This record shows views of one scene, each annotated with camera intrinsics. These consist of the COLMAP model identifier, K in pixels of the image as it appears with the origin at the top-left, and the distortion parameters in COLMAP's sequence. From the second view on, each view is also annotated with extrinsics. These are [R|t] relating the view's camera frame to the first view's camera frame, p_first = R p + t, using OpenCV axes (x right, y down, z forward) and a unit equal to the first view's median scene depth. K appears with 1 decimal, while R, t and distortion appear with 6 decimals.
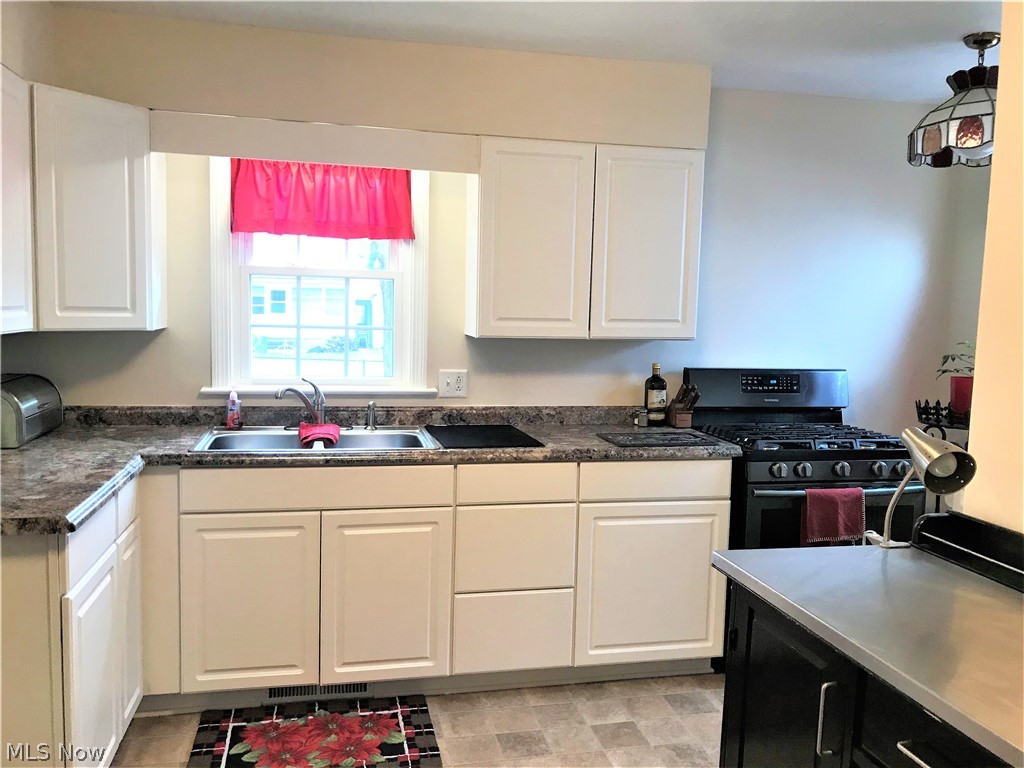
lens RADIAL K [[837.0, 0, 519.0], [0, 837.0, 381.4], [0, 0, 1]] dist [0.048121, -0.058355]
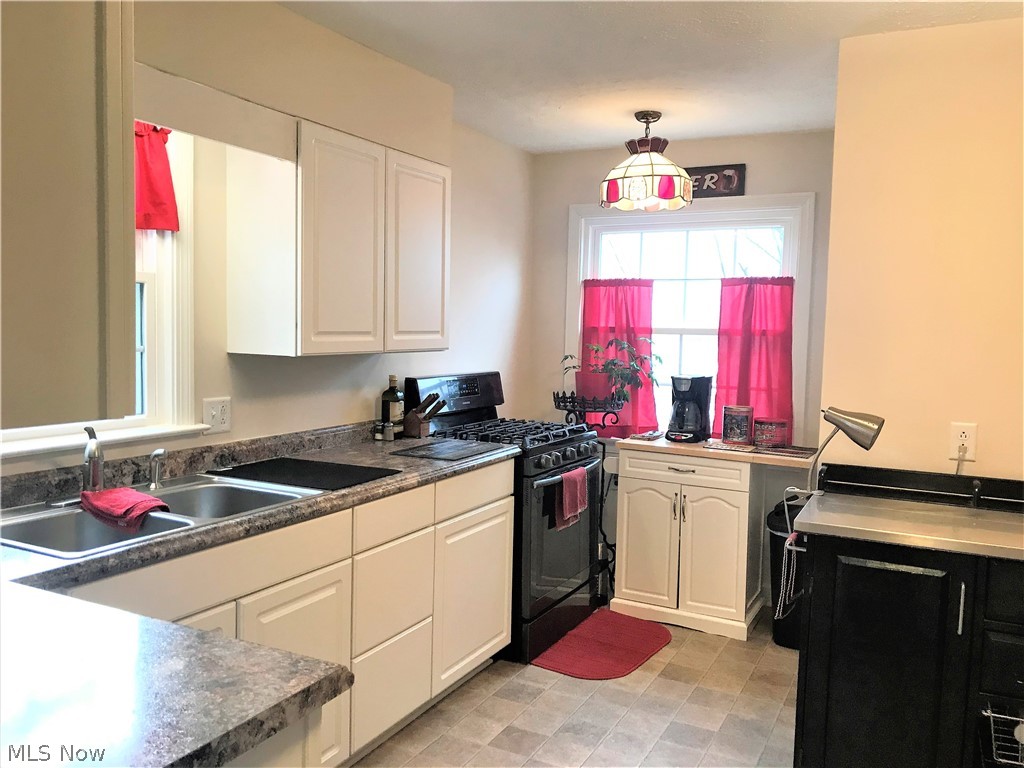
lens RADIAL K [[837.0, 0, 519.2], [0, 837.0, 381.3], [0, 0, 1]] dist [0.048121, -0.058355]
pose [[0.640616, -0.065876, 0.765031, -0.513719], [0.067104, 0.997304, 0.029685, -0.034880], [-0.764924, 0.032319, 0.643309, 0.270284]]
